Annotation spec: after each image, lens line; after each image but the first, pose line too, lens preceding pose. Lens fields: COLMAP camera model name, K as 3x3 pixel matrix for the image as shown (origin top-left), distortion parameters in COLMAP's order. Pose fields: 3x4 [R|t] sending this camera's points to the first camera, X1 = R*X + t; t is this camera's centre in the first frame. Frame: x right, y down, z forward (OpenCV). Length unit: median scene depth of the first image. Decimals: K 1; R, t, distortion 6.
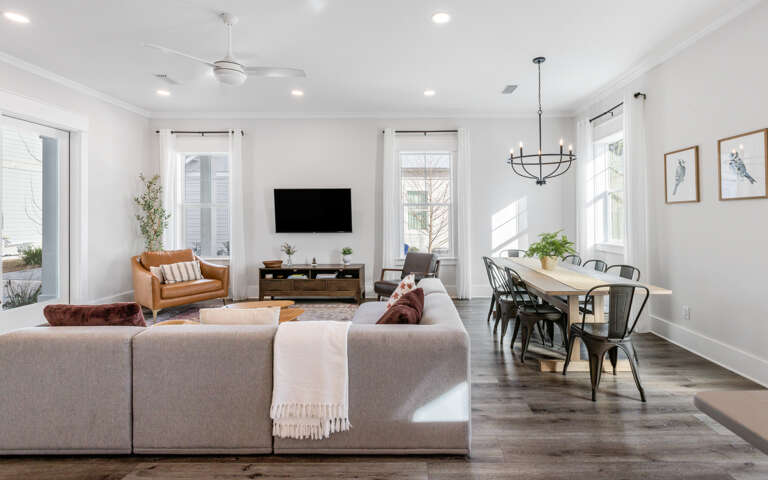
lens RADIAL K [[350.0, 0, 401.9], [0, 350.0, 213.5], [0, 0, 1]] dist [0.001671, 0.002329]
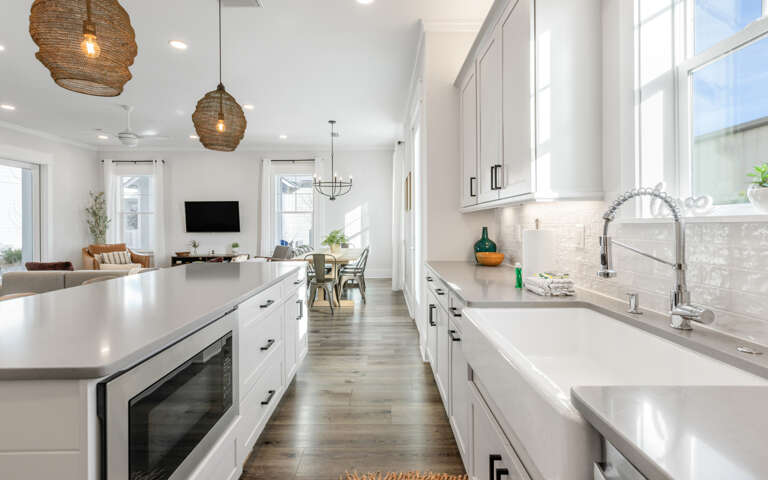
lens RADIAL K [[350.0, 0, 373.3], [0, 350.0, 221.3], [0, 0, 1]] dist [0.001671, 0.002329]
pose [[0.999972, -0.002007, -0.007265, 0.427021], [0.002040, 0.999988, 0.004483, 0.005922], [0.007256, -0.004498, 0.999964, -0.429927]]
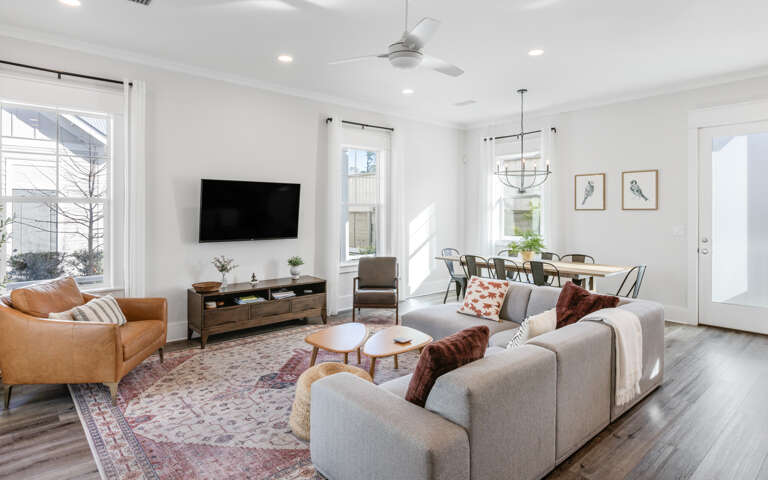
lens RADIAL K [[427.0, 0, 365.7], [0, 427.0, 214.0], [0, 0, 1]] dist [0.006007, -0.000270]
pose [[0.762813, 0.001430, 0.646617, -0.693767], [-0.011280, 0.999875, 0.011095, -0.015214], [-0.646520, -0.015757, 0.762734, 0.152376]]
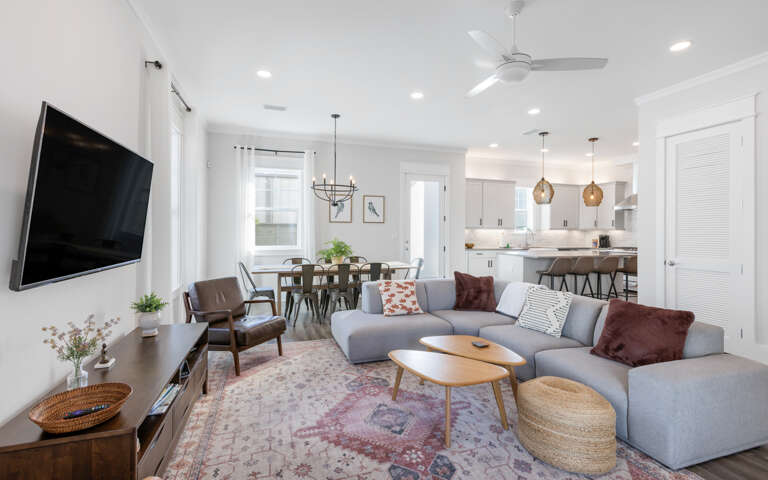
lens RADIAL K [[350.0, 0, 378.8], [0, 350.0, 233.3], [0, 0, 1]] dist [0.001671, 0.002329]
pose [[-0.319146, -0.008017, 0.947672, -0.689735], [-0.018115, 0.999833, 0.002357, 0.013007], [-0.947533, -0.016415, -0.319237, 0.906646]]
